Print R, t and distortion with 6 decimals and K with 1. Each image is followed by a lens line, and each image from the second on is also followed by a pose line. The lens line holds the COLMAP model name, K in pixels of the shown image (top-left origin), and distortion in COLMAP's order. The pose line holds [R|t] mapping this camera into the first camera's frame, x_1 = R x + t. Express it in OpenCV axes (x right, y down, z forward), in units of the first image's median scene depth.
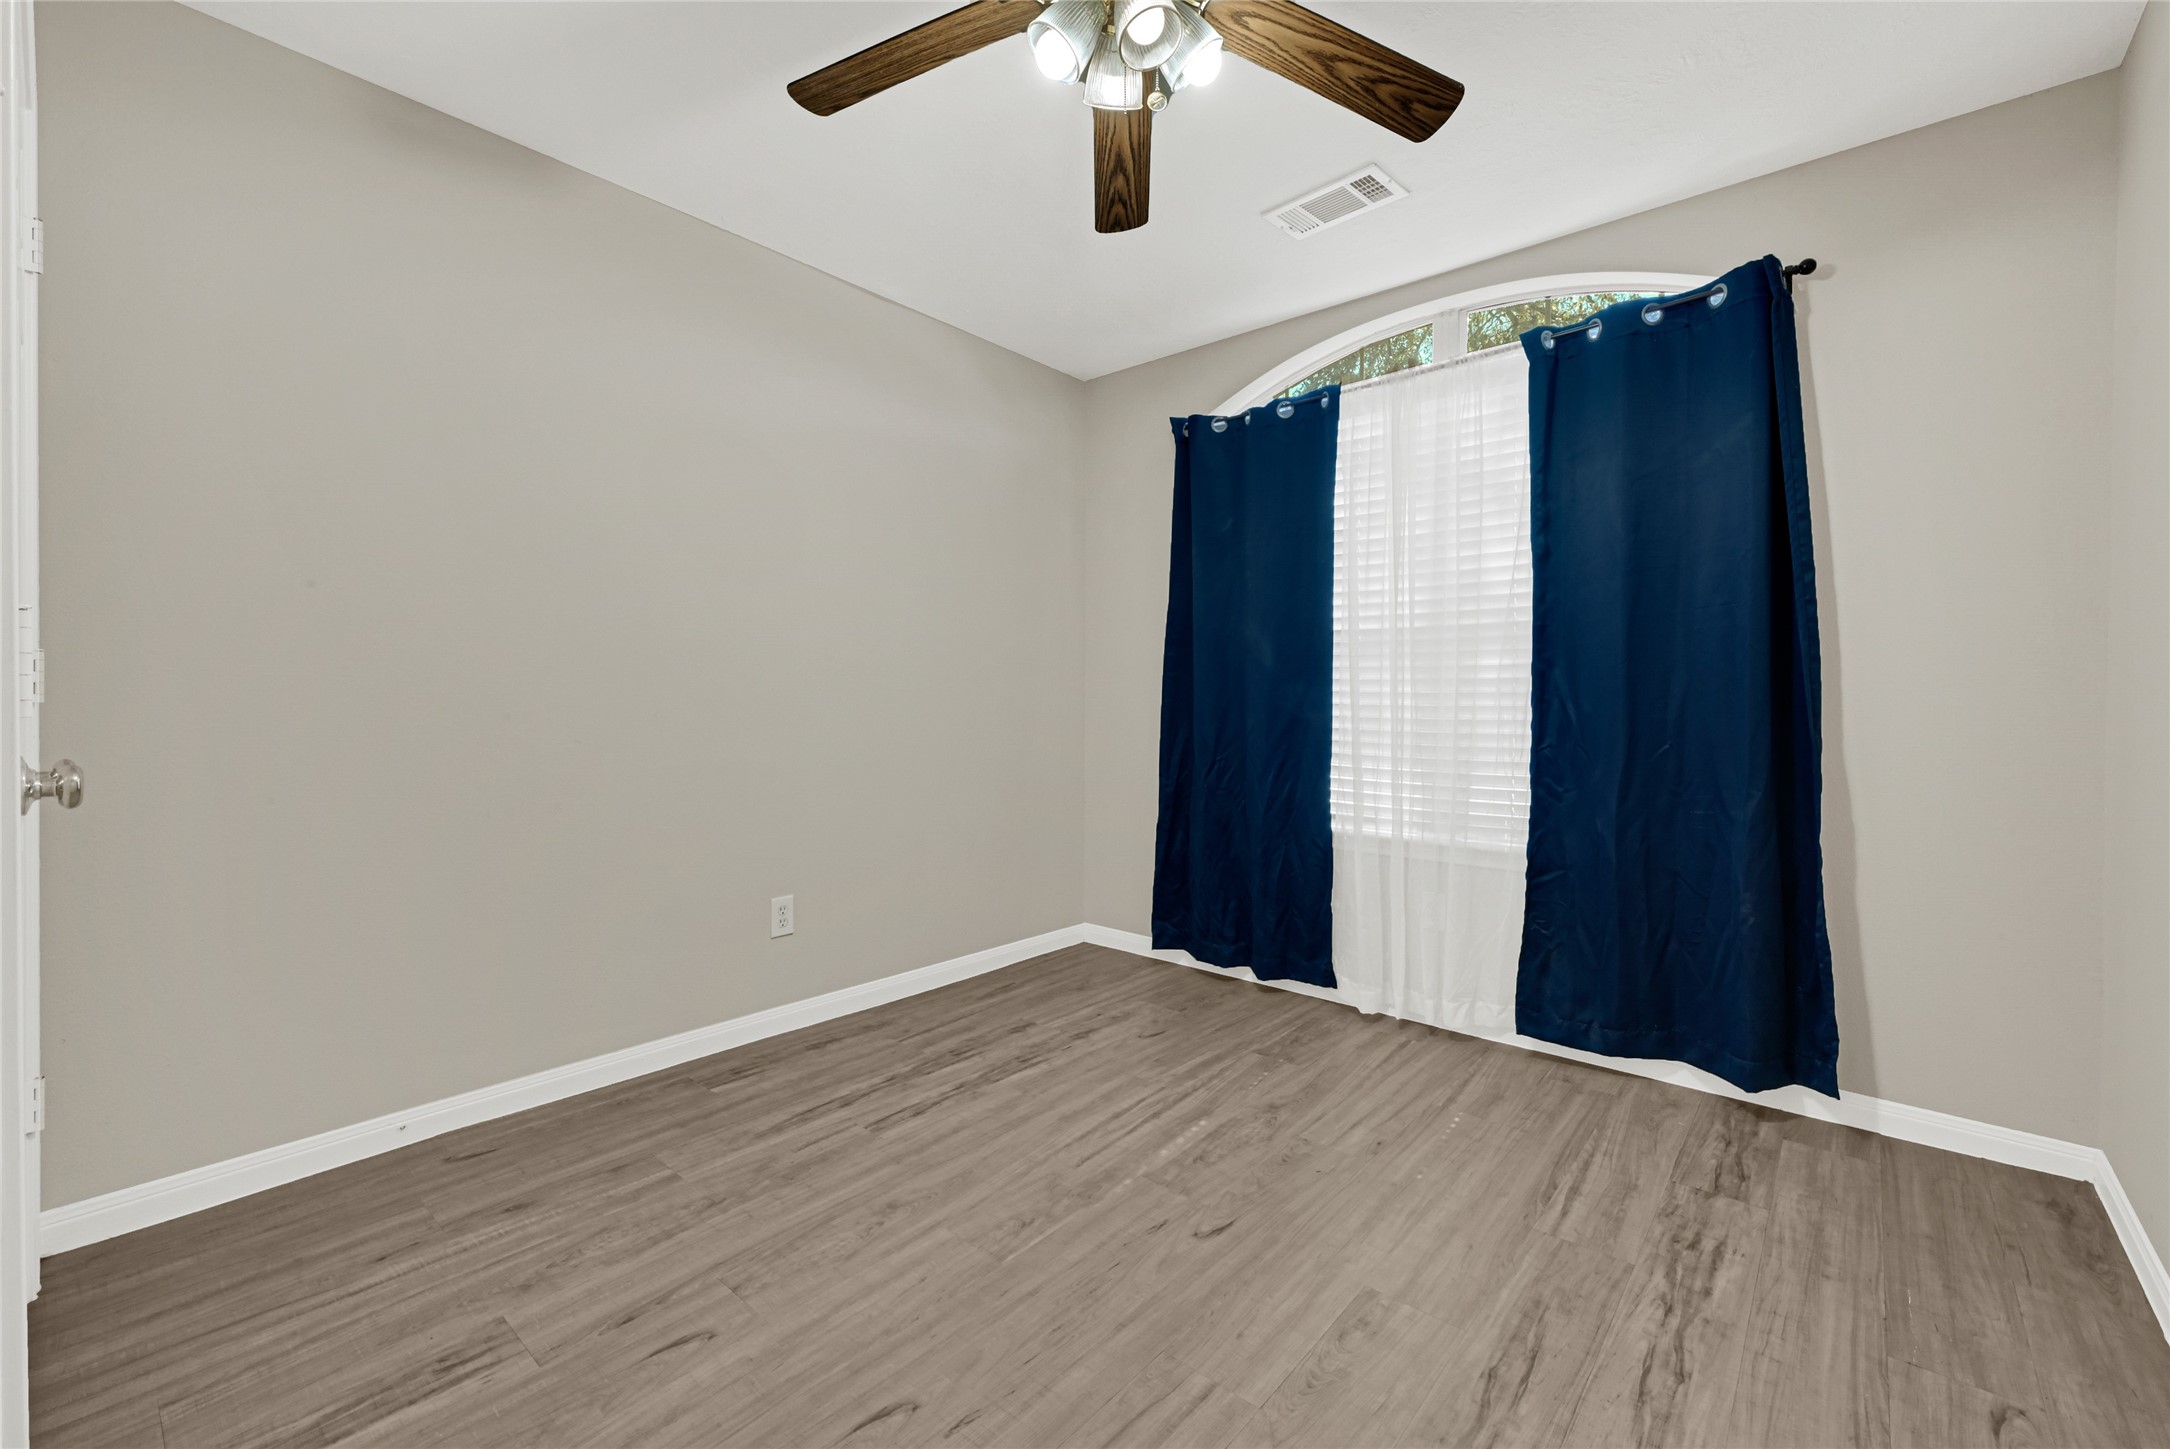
lens RADIAL K [[901.4, 0, 1074.2], [0, 901.4, 715.9], [0, 0, 1]] dist [0.000000, 0.000018]
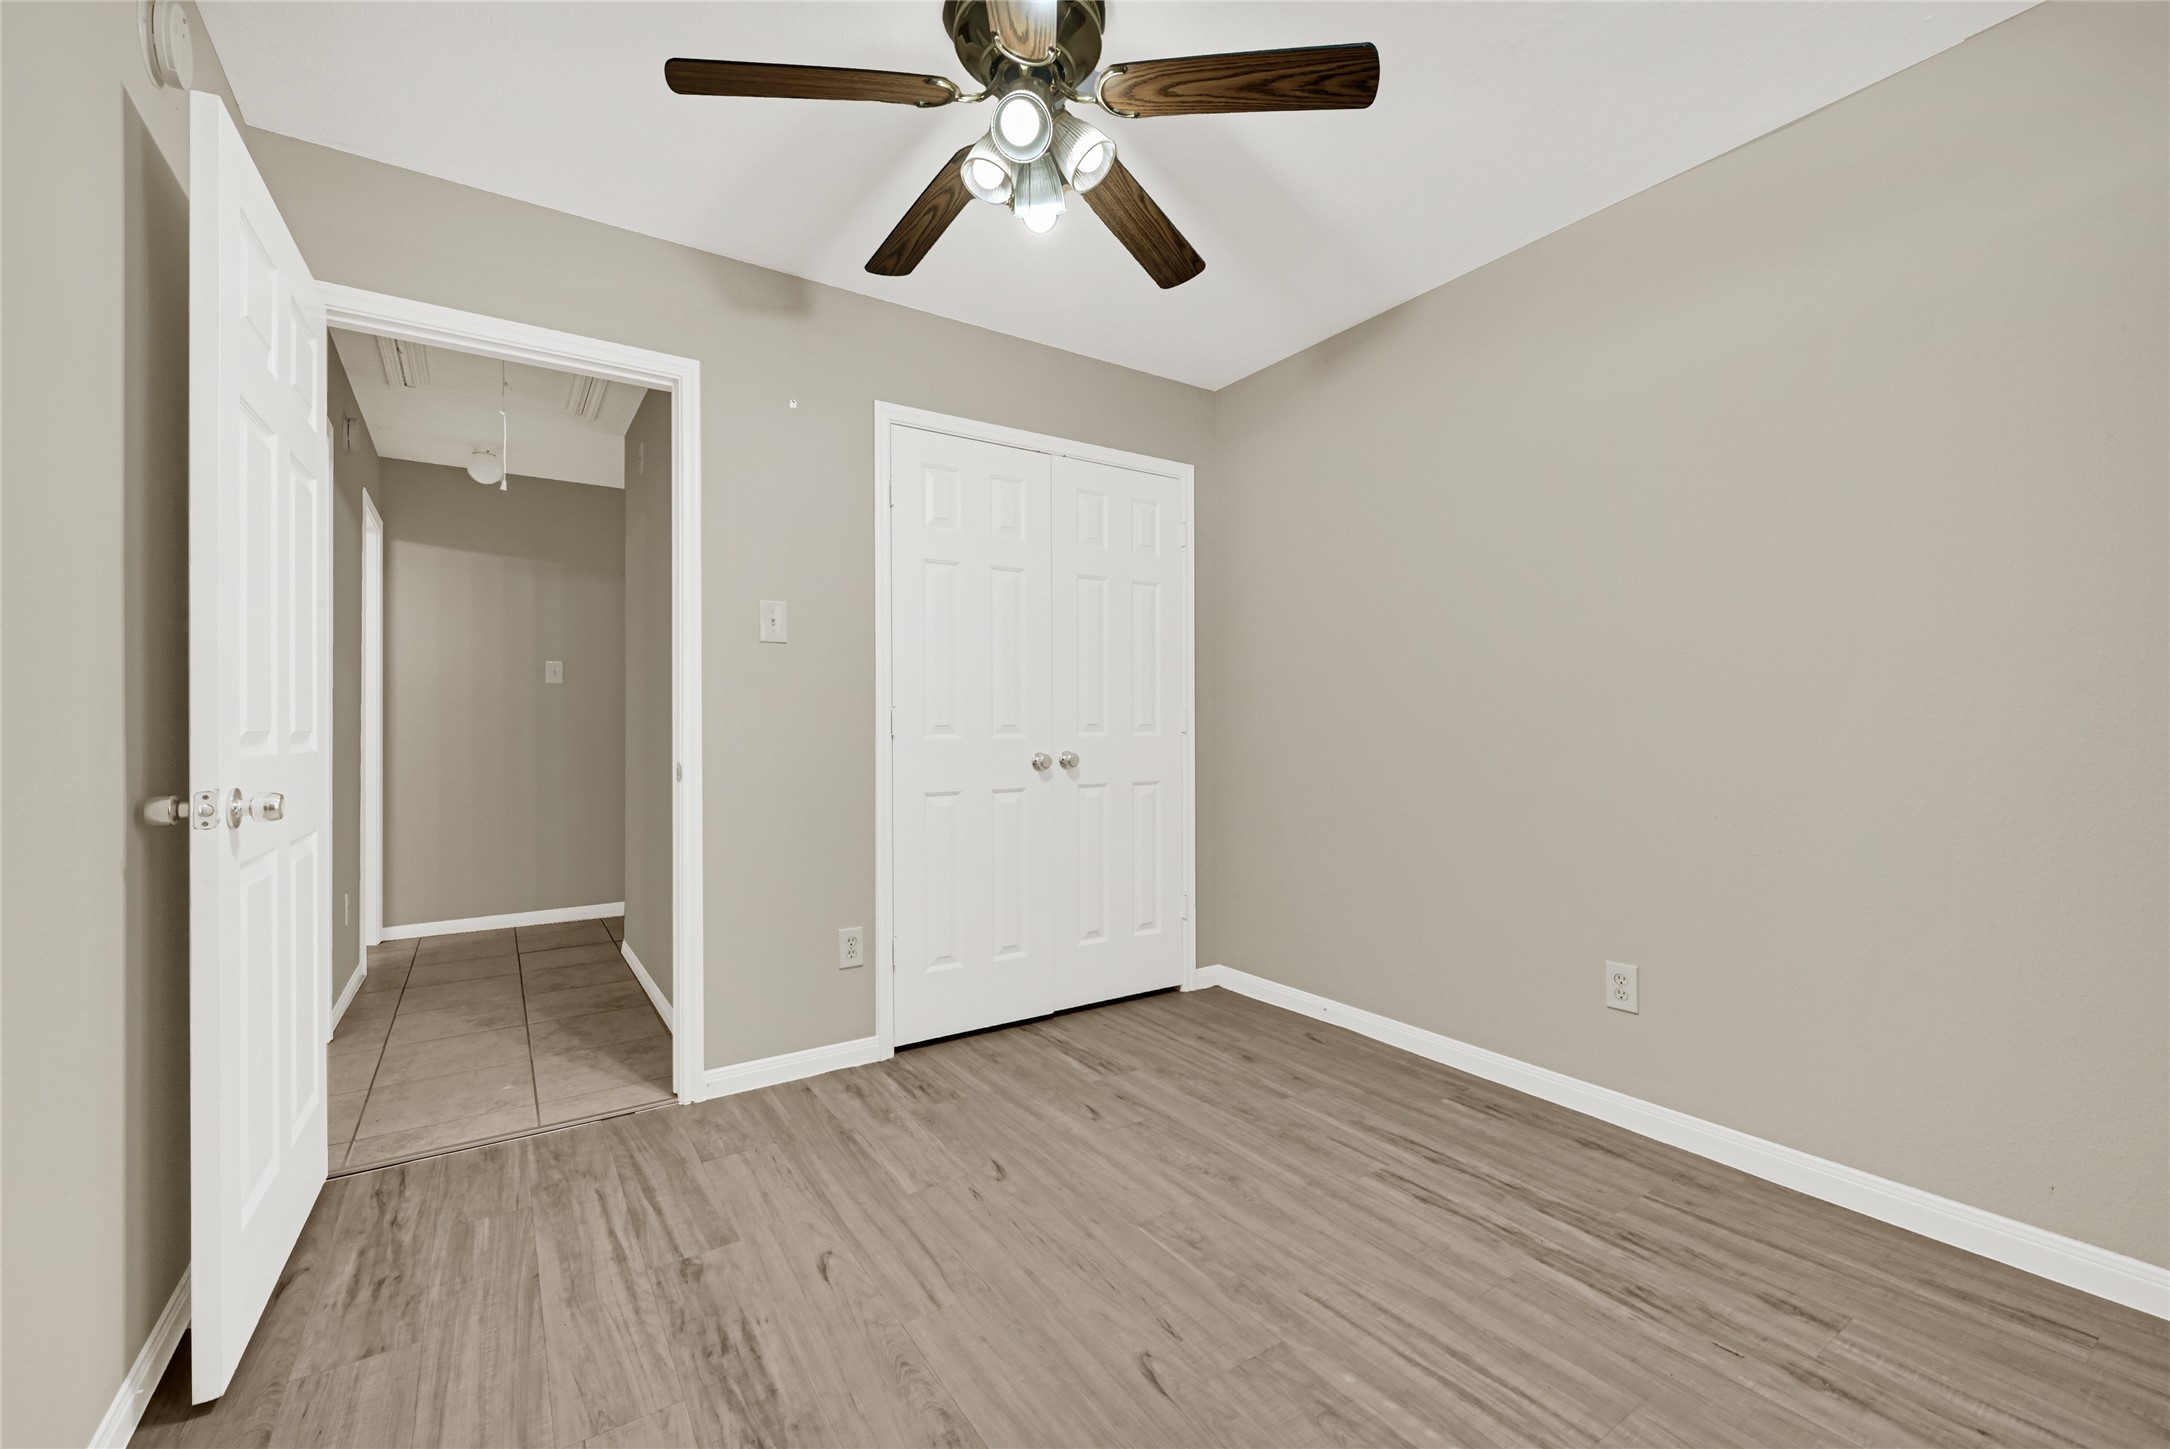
lens RADIAL K [[901.4, 0, 1086.1], [0, 901.4, 734.9], [0, 0, 1]] dist [0.000000, 0.000018]
pose [[-0.265301, 0.001343, -0.964165, 0.771643], [-0.015081, 0.999871, 0.005543, -0.012255], [0.964048, 0.016011, -0.265247, 0.921166]]
